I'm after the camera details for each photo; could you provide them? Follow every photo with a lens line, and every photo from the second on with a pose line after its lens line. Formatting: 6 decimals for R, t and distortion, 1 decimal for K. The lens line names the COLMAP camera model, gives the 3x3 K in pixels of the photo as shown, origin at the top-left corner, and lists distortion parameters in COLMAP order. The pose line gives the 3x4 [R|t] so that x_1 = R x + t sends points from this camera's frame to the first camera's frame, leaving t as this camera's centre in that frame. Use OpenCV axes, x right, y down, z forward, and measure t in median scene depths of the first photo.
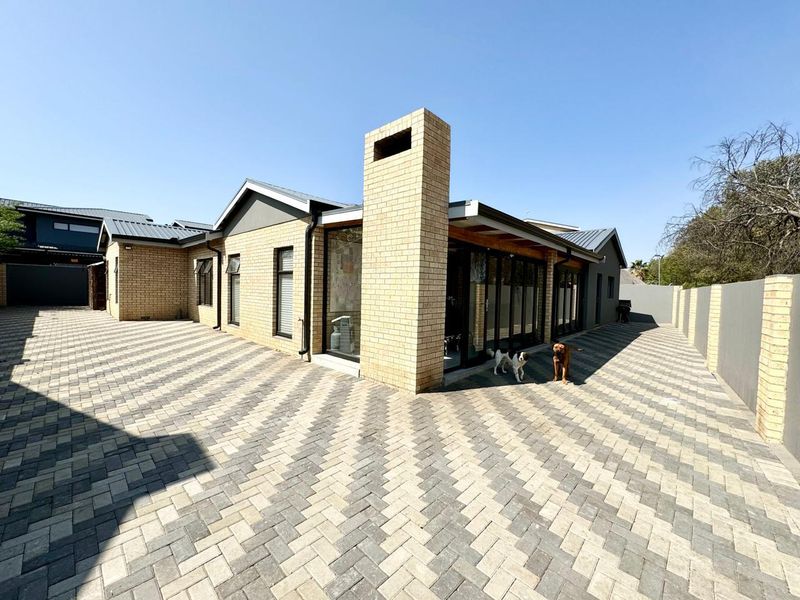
lens RADIAL K [[320.3, 0, 397.2], [0, 320.3, 299.0], [0, 0, 1]] dist [-0.002413, 0.000485]
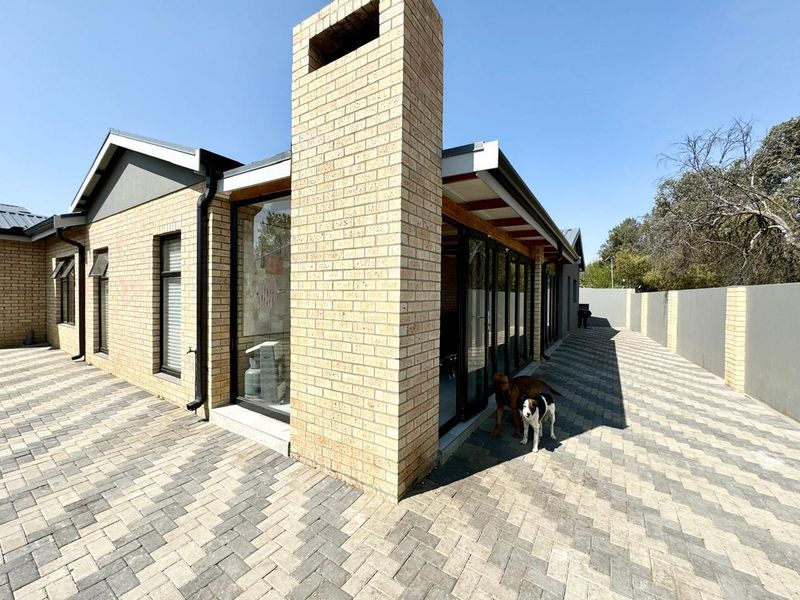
lens RADIAL K [[320.3, 0, 400.0], [0, 320.3, 301.2], [0, 0, 1]] dist [-0.002413, 0.000485]
pose [[0.984484, -0.017469, 0.174604, -0.019922], [0.019464, 0.999763, -0.009718, -0.018651], [-0.174393, 0.012966, 0.984591, 0.404337]]
